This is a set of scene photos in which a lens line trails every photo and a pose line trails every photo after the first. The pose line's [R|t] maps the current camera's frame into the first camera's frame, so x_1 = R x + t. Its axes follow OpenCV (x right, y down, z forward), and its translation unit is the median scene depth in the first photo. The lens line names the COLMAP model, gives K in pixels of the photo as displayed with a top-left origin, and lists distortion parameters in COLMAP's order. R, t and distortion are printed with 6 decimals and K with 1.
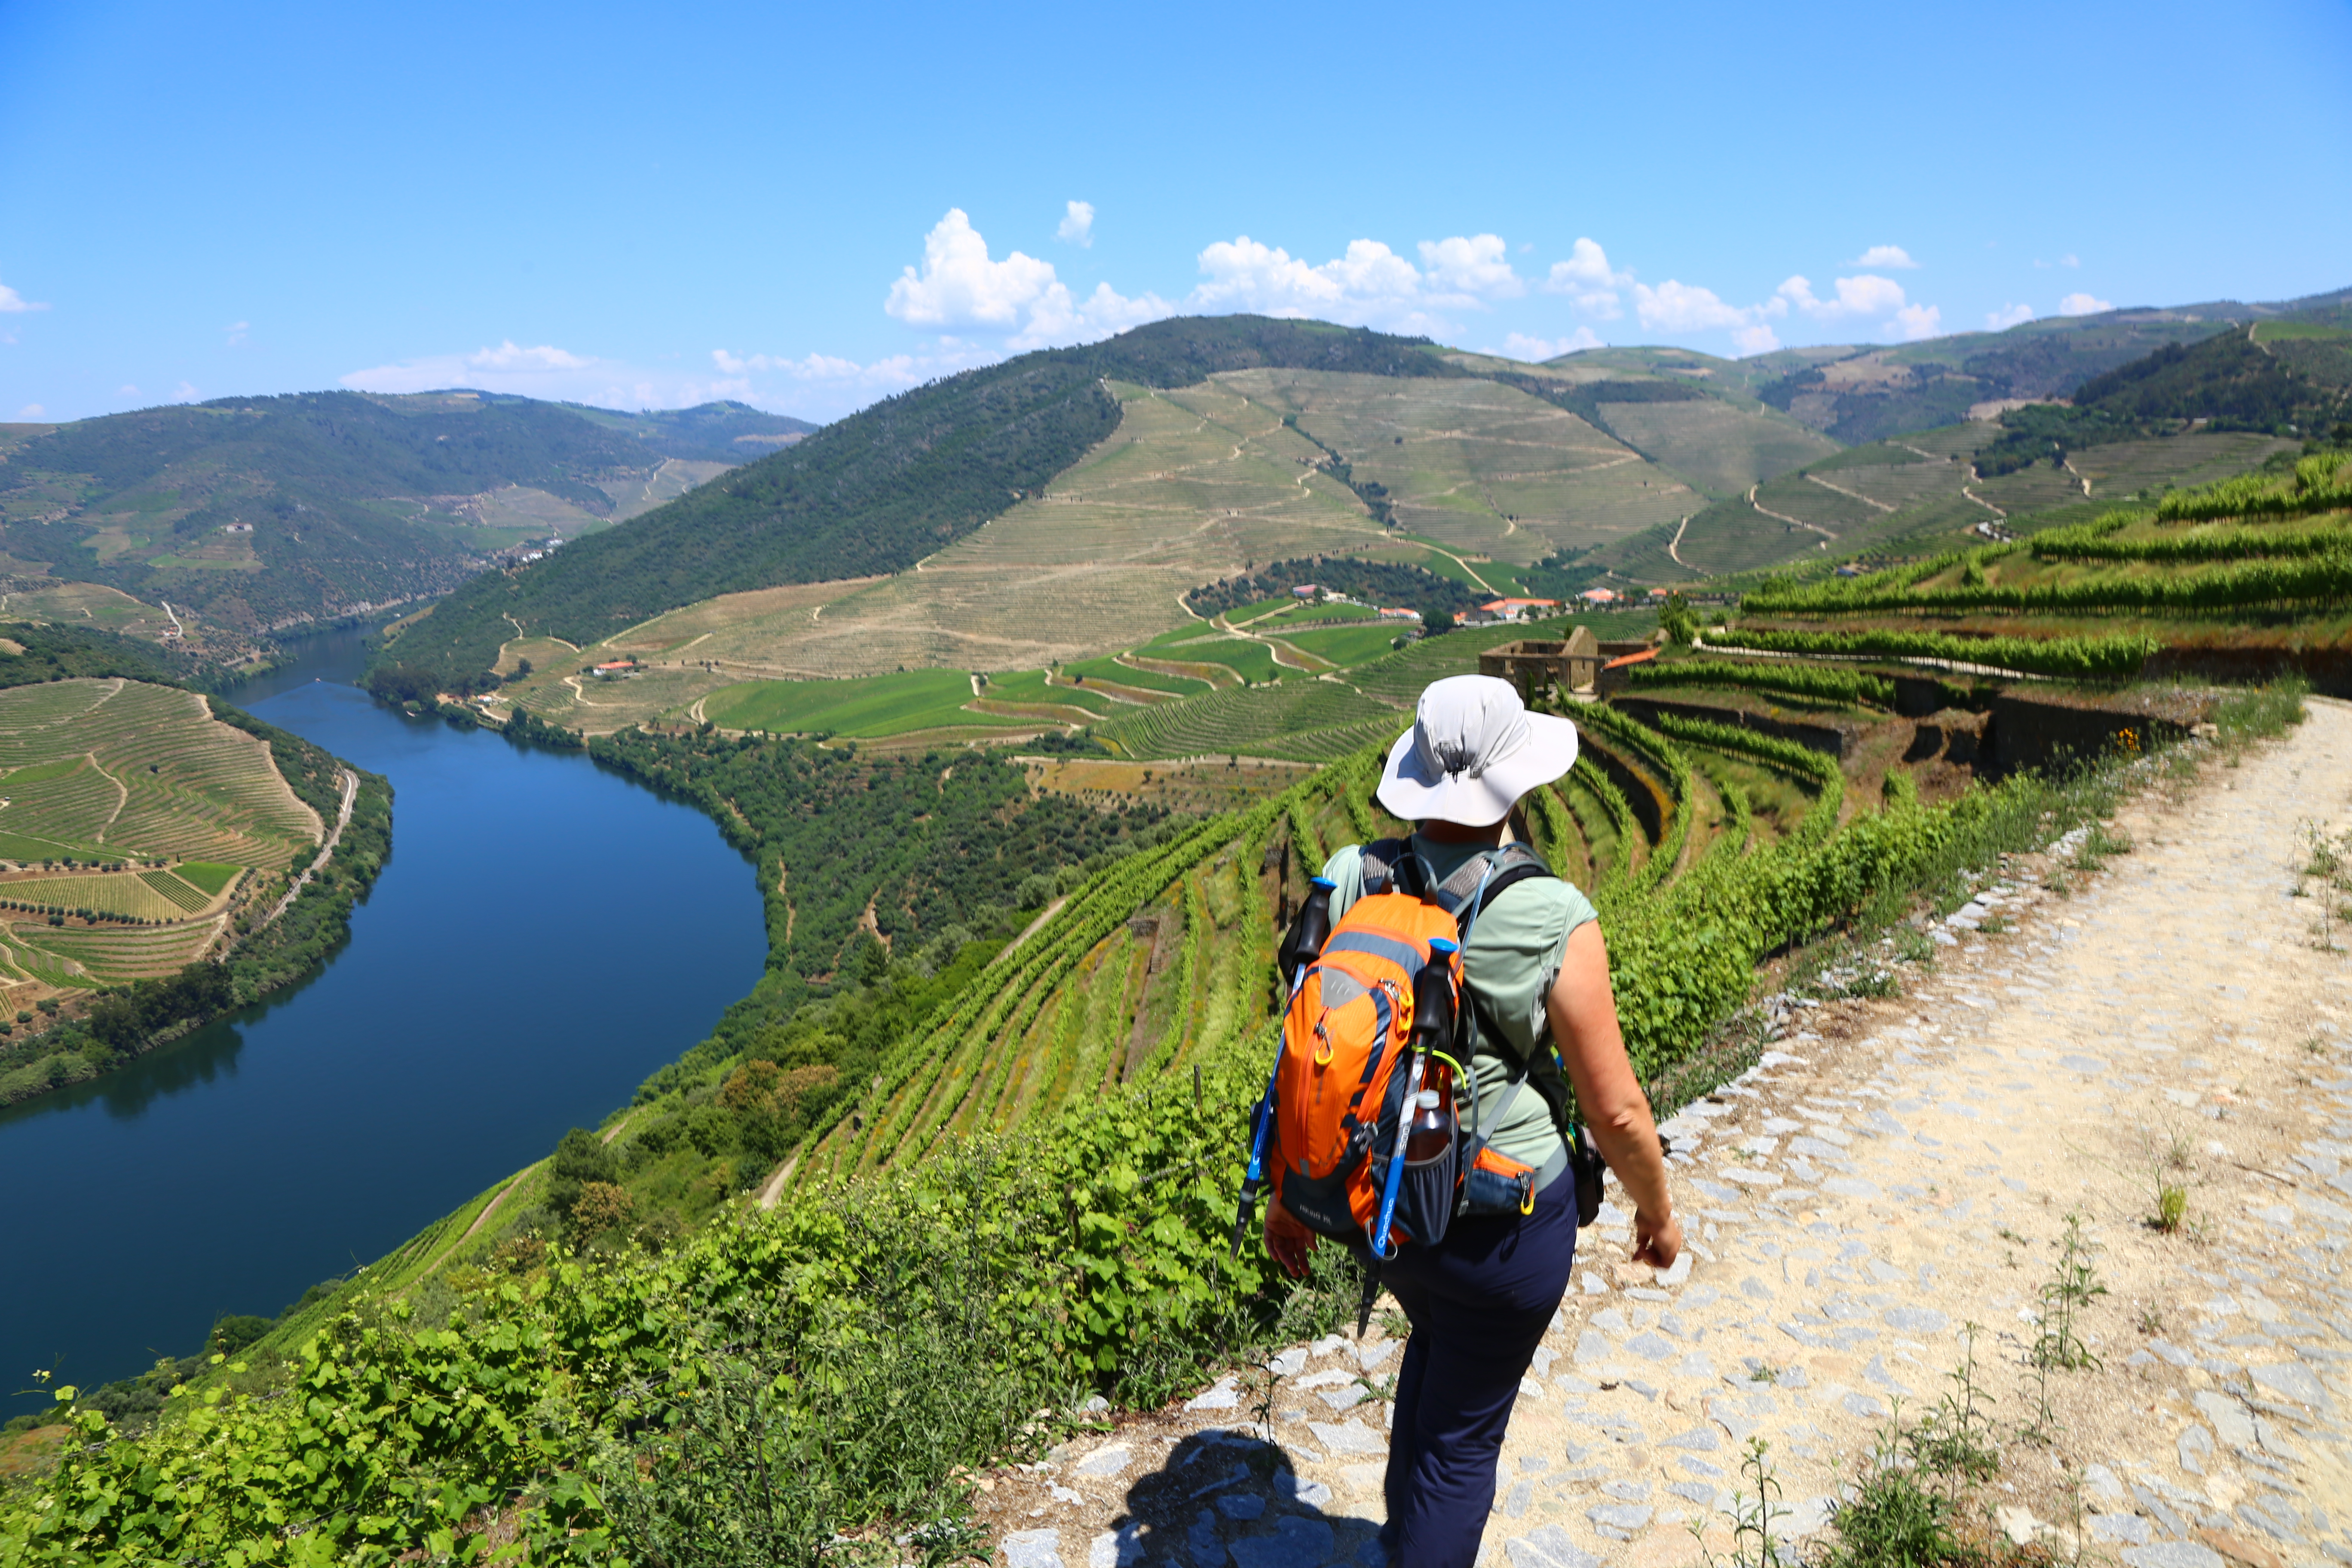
lens RADIAL K [[1604.9, 0, 1176.0], [0, 1604.9, 784.0], [0, 0, 1]] dist [-0.133665, 0.076804]
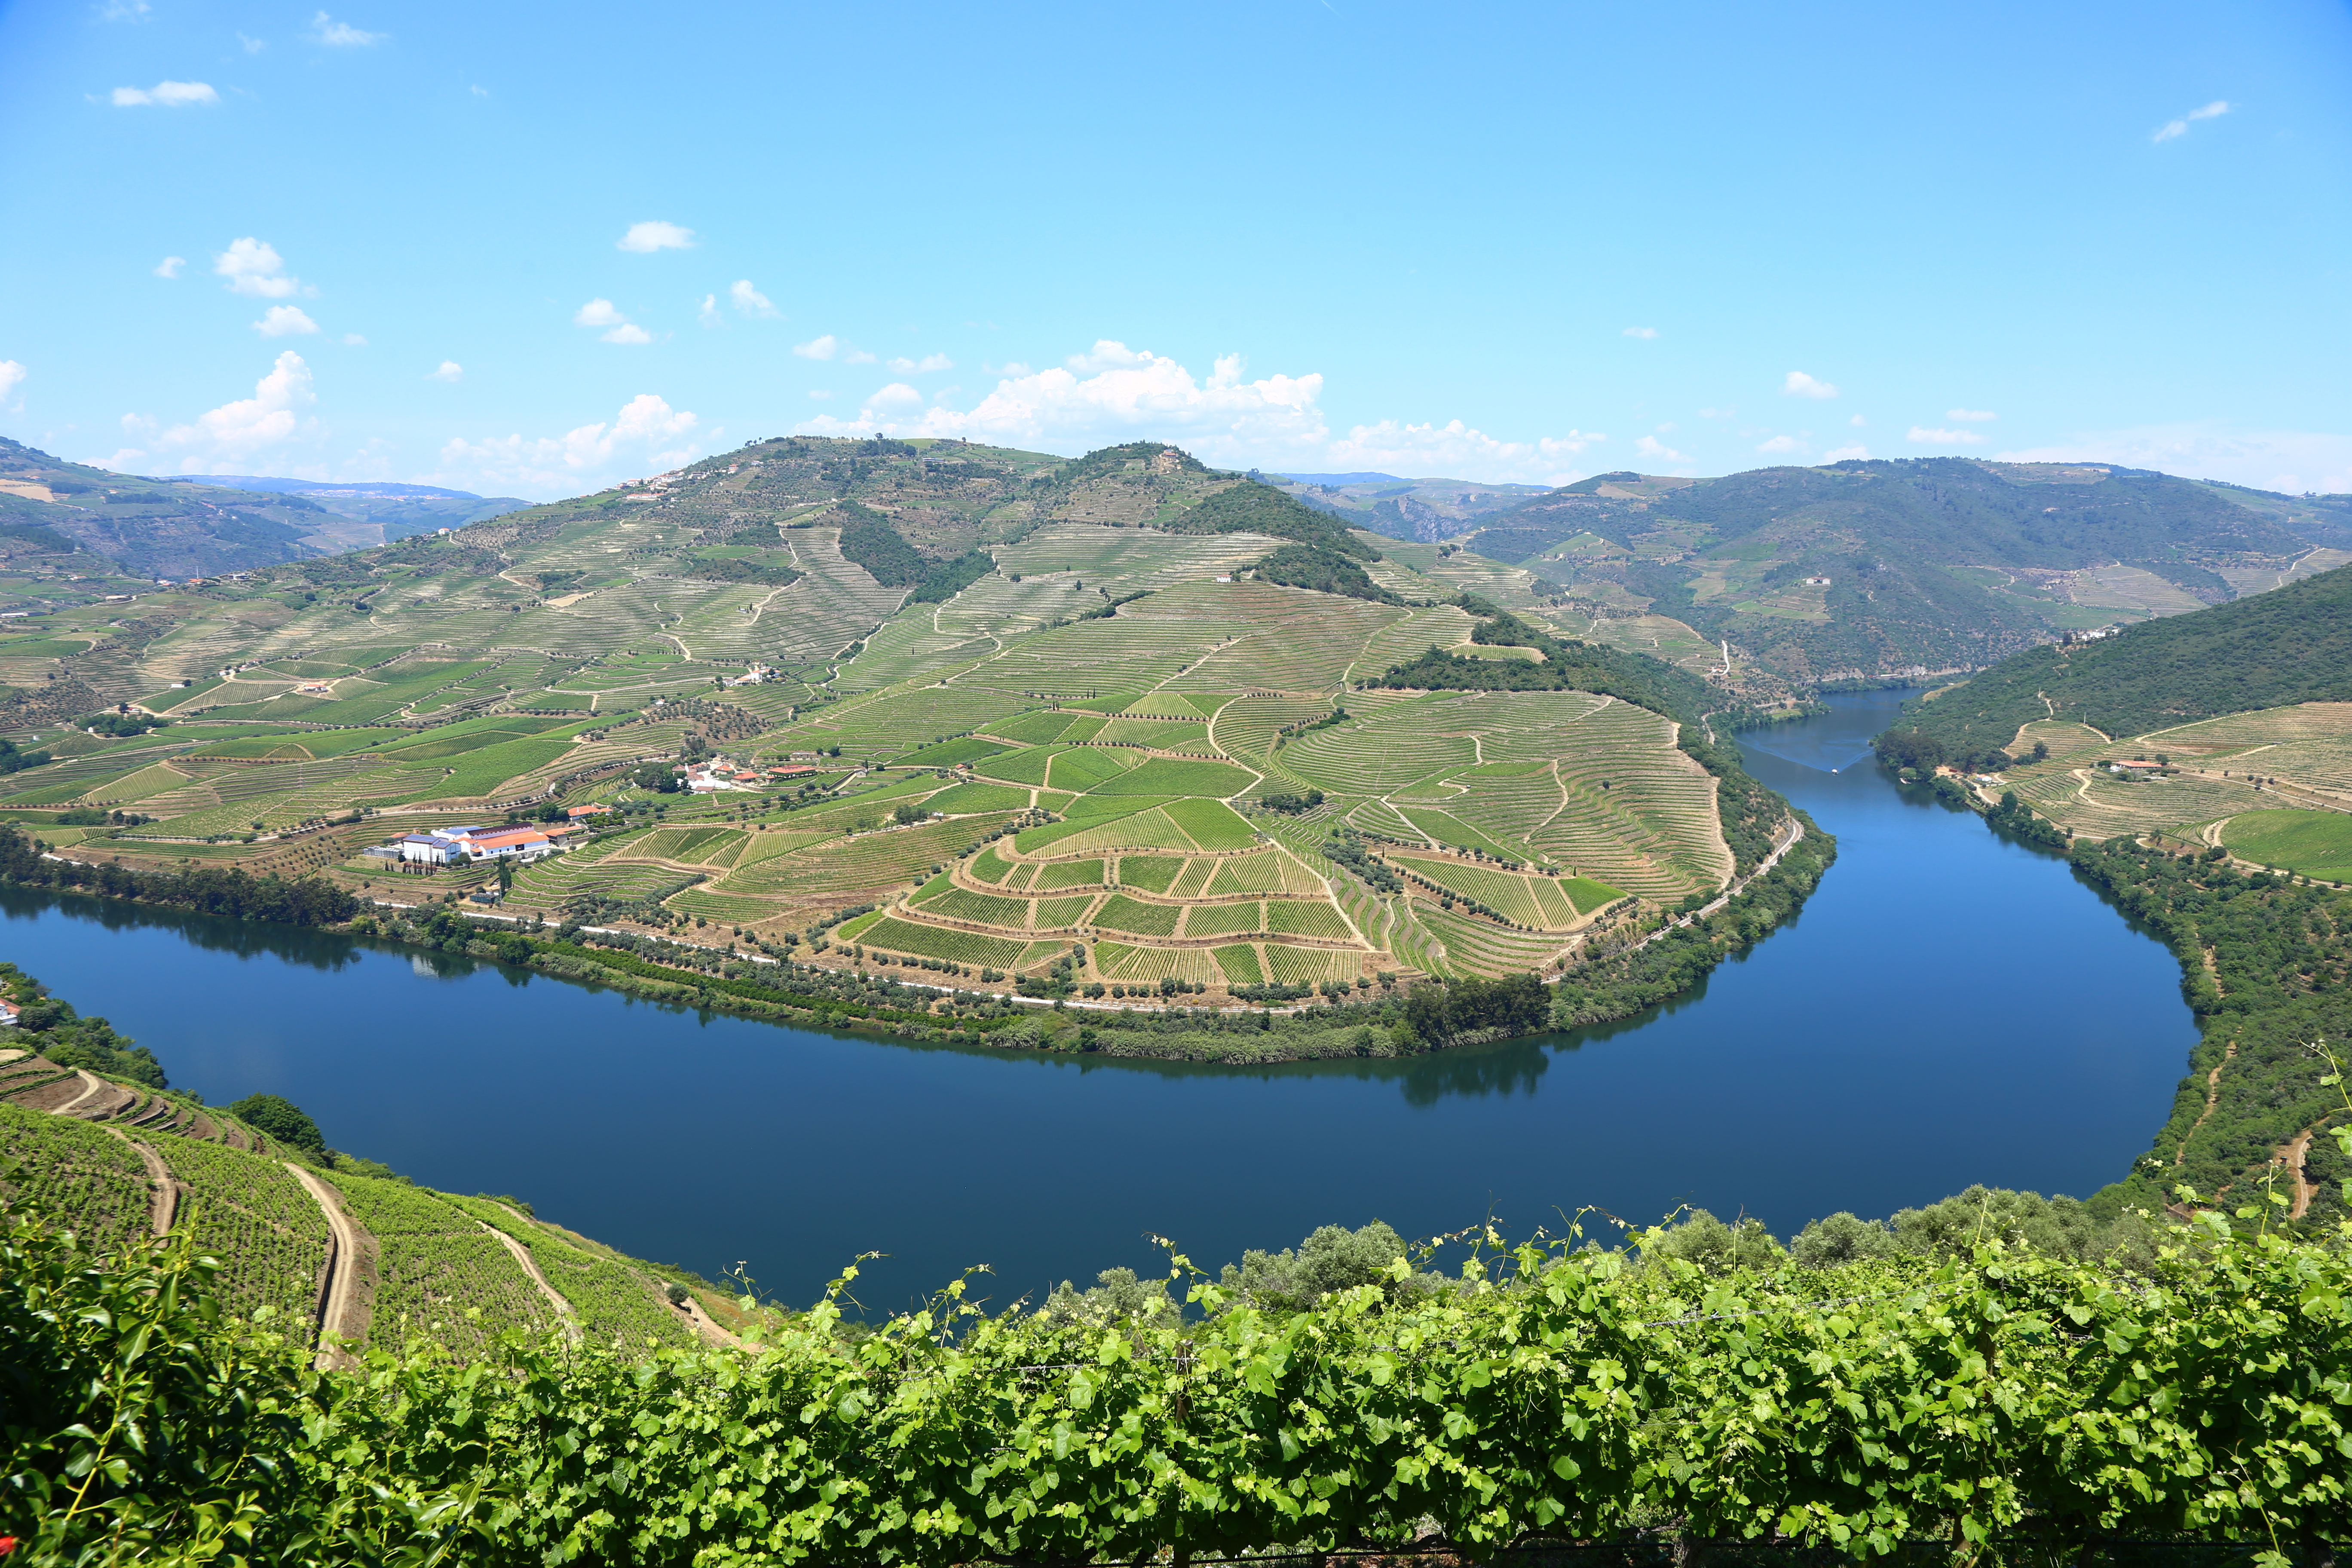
lens RADIAL K [[1604.9, 0, 1176.0], [0, 1604.9, 784.0], [0, 0, 1]] dist [-0.133665, 0.076804]
pose [[0.572177, 0.154798, -0.805389, 0.019395], [-0.194382, 0.979641, 0.050194, -0.005803], [0.796762, 0.127833, 0.590618, 0.104418]]
